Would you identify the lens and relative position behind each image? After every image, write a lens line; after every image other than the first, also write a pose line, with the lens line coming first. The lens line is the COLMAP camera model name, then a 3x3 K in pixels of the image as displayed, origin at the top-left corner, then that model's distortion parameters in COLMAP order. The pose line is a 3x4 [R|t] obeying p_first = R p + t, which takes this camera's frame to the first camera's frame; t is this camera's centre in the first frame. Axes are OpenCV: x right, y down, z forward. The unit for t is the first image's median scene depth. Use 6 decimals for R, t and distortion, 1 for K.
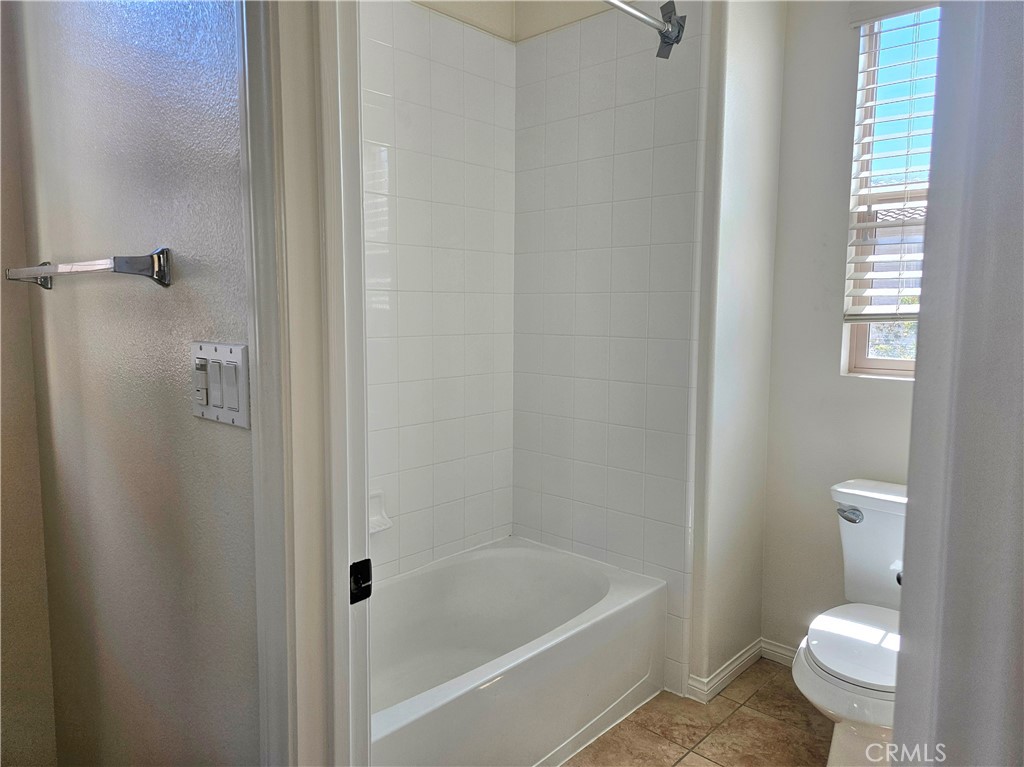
lens RADIAL K [[689.1, 0, 512.0], [0, 689.1, 383.5], [0, 0, 1]] dist [0.074028, -0.001717]
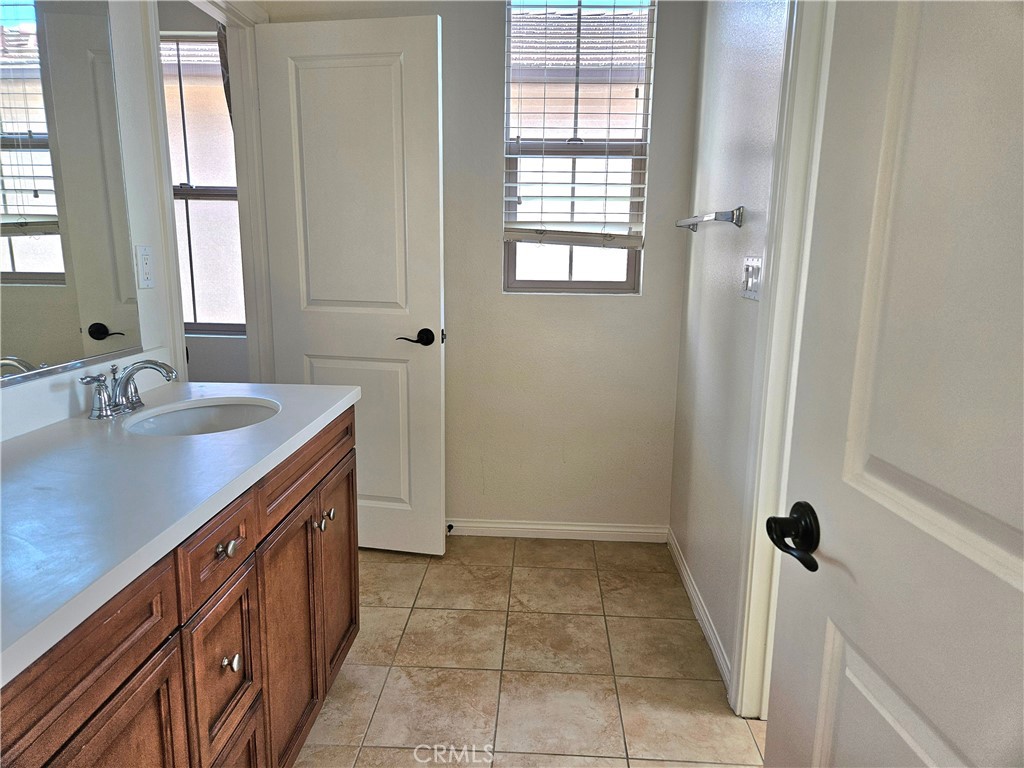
lens RADIAL K [[689.1, 0, 512.0], [0, 689.1, 384.0], [0, 0, 1]] dist [0.074028, -0.001717]
pose [[0.641971, 0.150436, -0.751826, 0.570291], [-0.087642, 0.988534, 0.122964, 0.098550], [0.761703, -0.013048, 0.647795, -0.658114]]
